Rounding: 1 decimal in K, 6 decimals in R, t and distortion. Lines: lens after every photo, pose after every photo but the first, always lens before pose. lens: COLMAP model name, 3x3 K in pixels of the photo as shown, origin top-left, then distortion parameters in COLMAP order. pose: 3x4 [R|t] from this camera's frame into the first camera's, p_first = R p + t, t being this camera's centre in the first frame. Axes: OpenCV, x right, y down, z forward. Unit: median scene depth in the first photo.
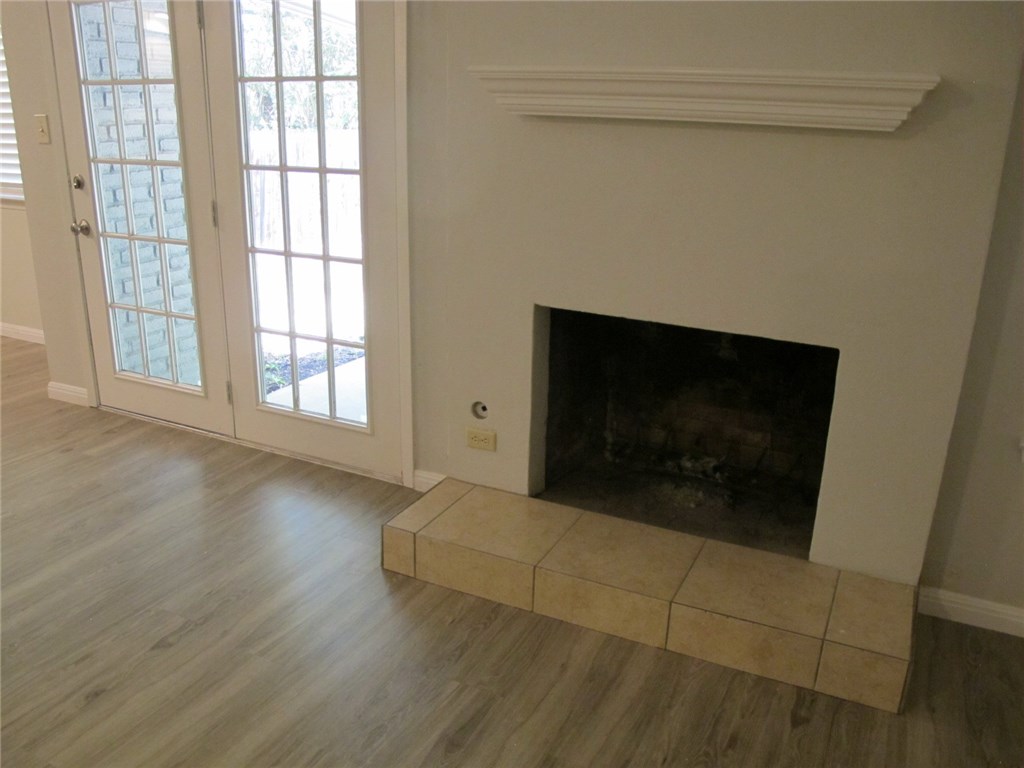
lens RADIAL K [[864.1, 0, 509.3], [0, 864.1, 382.0], [0, 0, 1]] dist [-0.145253, 0.104495]
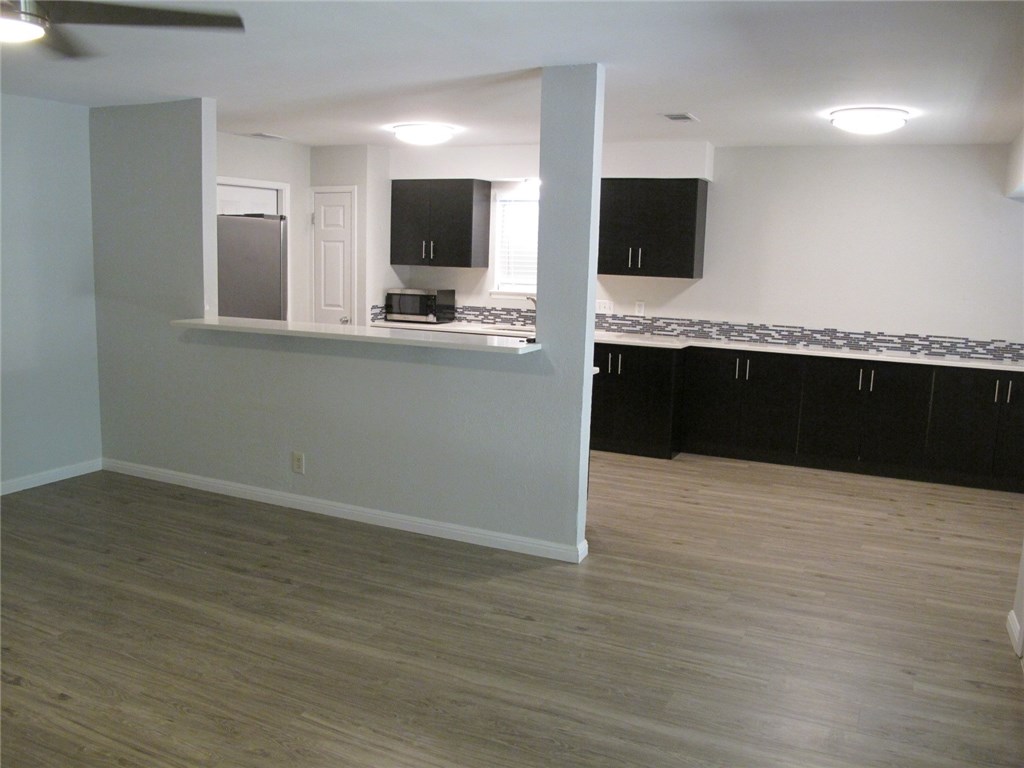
lens RADIAL K [[864.1, 0, 510.1], [0, 864.1, 394.4], [0, 0, 1]] dist [-0.145253, 0.104495]
pose [[0.017761, 0.149525, -0.988598, 0.323895], [-0.338165, 0.931383, 0.134795, -0.180148], [0.940919, 0.331916, 0.067107, 0.435906]]
